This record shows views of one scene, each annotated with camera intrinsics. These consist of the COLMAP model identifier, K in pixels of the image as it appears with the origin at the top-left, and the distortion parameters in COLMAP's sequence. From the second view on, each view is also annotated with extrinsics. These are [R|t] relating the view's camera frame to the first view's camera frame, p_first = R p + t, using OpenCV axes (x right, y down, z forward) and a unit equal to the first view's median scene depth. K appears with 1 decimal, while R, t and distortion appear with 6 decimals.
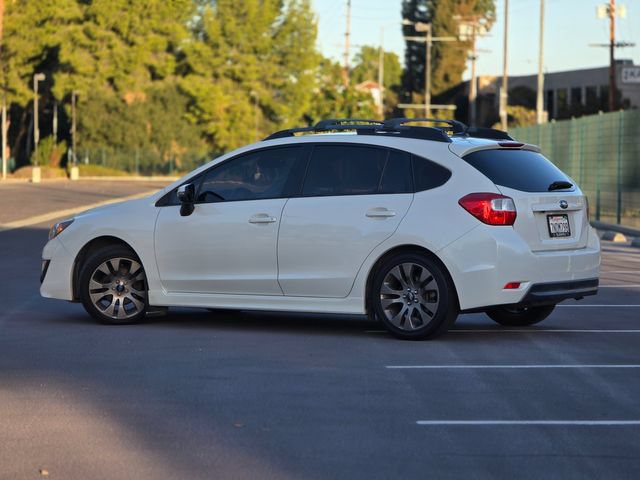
lens RADIAL K [[2127.7, 0, 323.0], [0, 2127.7, 240.1], [0, 0, 1]] dist [0.195629, 0.845838]
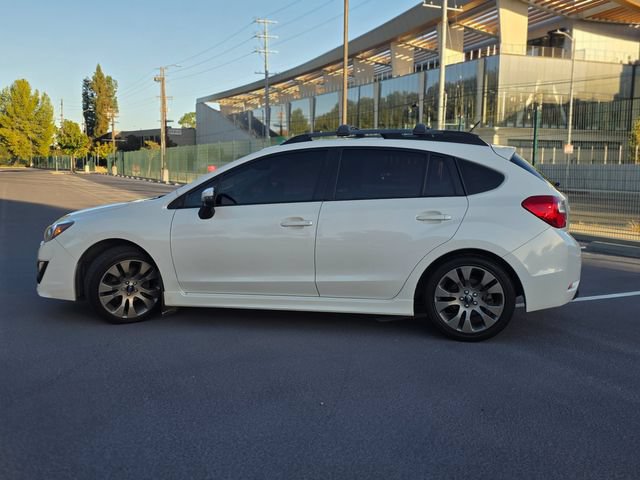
lens RADIAL K [[663.2, 0, 319.1], [0, 663.2, 240.0], [0, 0, 1]] dist [0.087013, -0.123020]
pose [[0.927291, -0.043043, 0.371859, -0.131261], [0.013076, 0.996486, 0.082738, -0.026507], [-0.374113, -0.071860, 0.924595, 0.682259]]
